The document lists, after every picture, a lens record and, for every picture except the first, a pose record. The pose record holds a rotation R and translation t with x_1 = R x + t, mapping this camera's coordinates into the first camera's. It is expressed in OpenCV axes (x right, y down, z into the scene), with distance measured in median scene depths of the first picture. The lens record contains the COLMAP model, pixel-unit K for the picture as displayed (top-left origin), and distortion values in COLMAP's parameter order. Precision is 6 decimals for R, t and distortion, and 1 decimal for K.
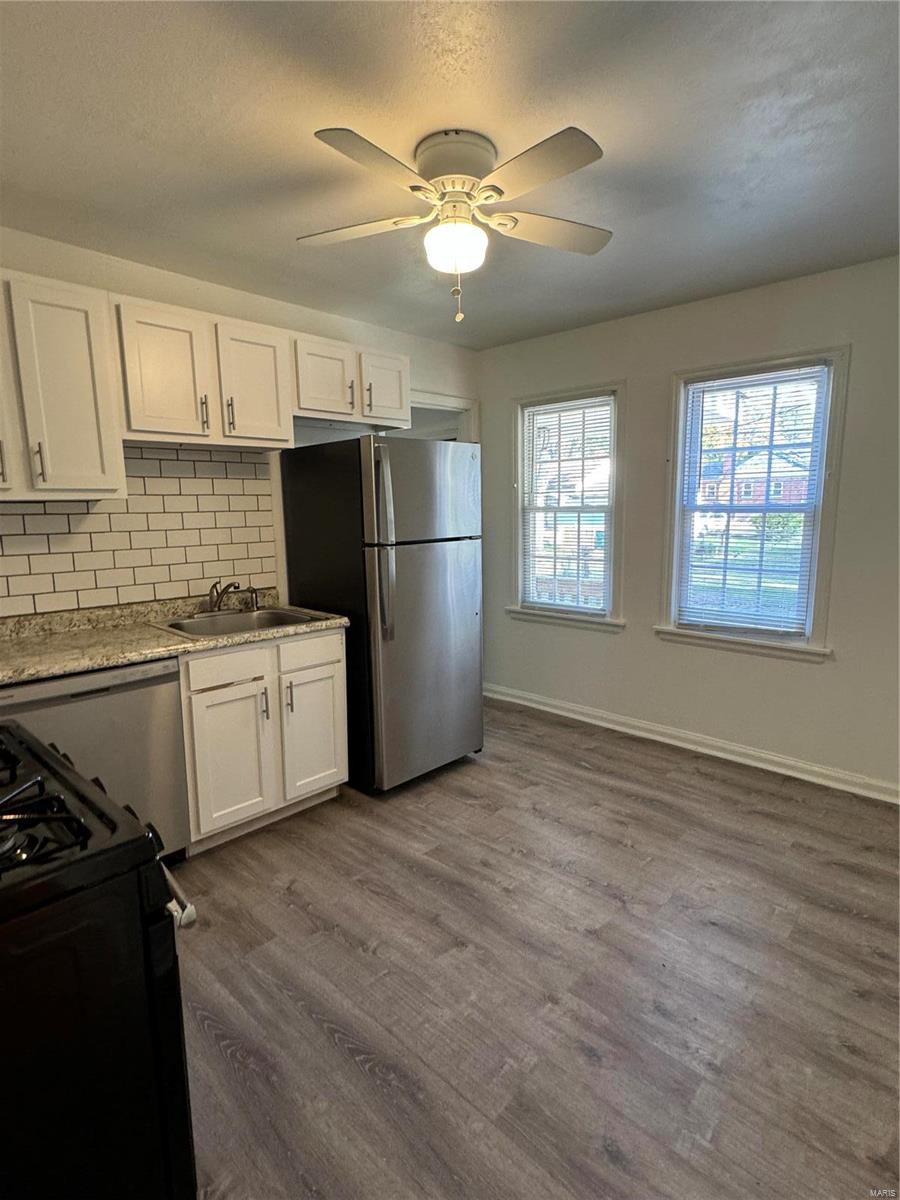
lens RADIAL K [[600.5, 0, 449.4], [0, 600.5, 603.0], [0, 0, 1]] dist [-0.005178, 0.000935]
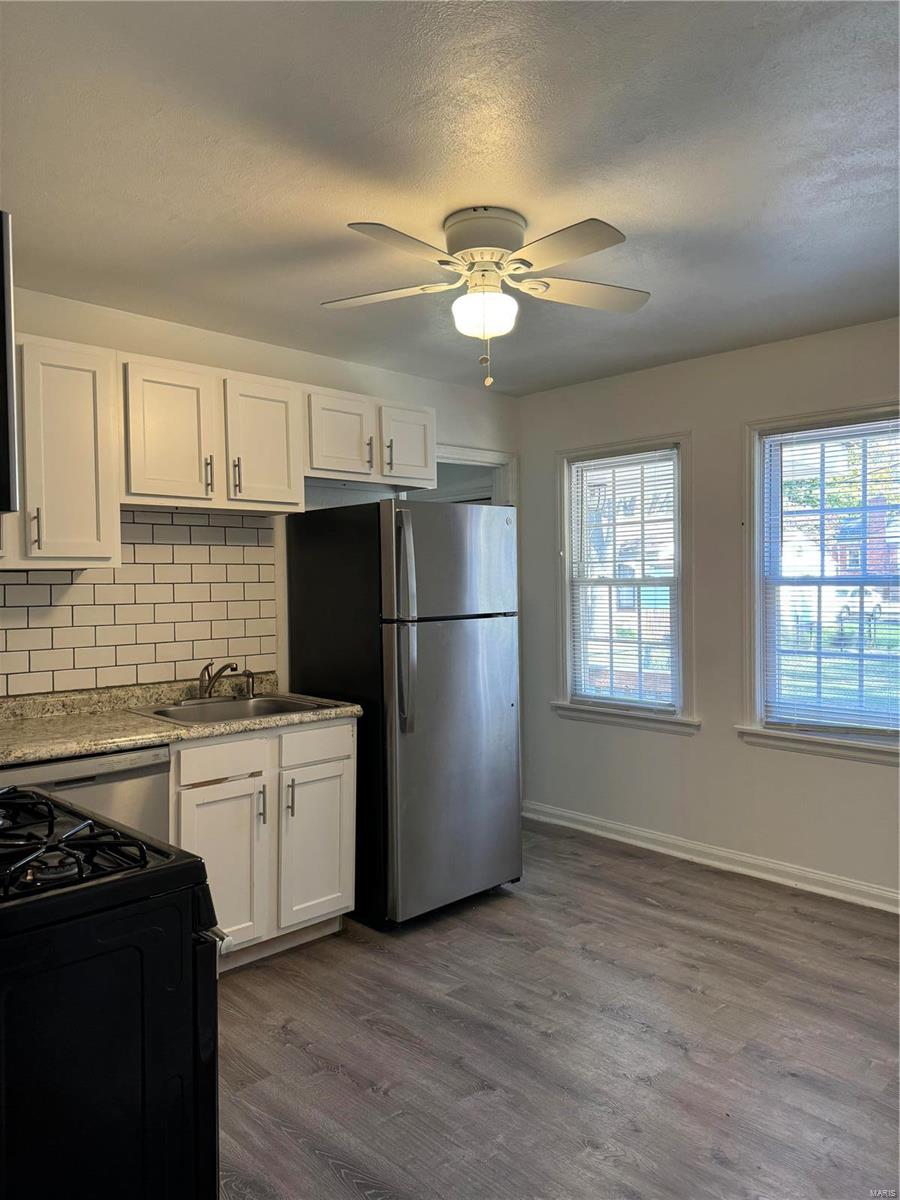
lens RADIAL K [[833.8, 0, 457.4], [0, 833.8, 600.3], [0, 0, 1]] dist [0.048882, -0.056254]
pose [[0.999298, 0.003973, -0.037256, 0.013603], [-0.008908, 0.991043, -0.133249, 0.034918], [0.036393, 0.133487, 0.990382, -0.204793]]
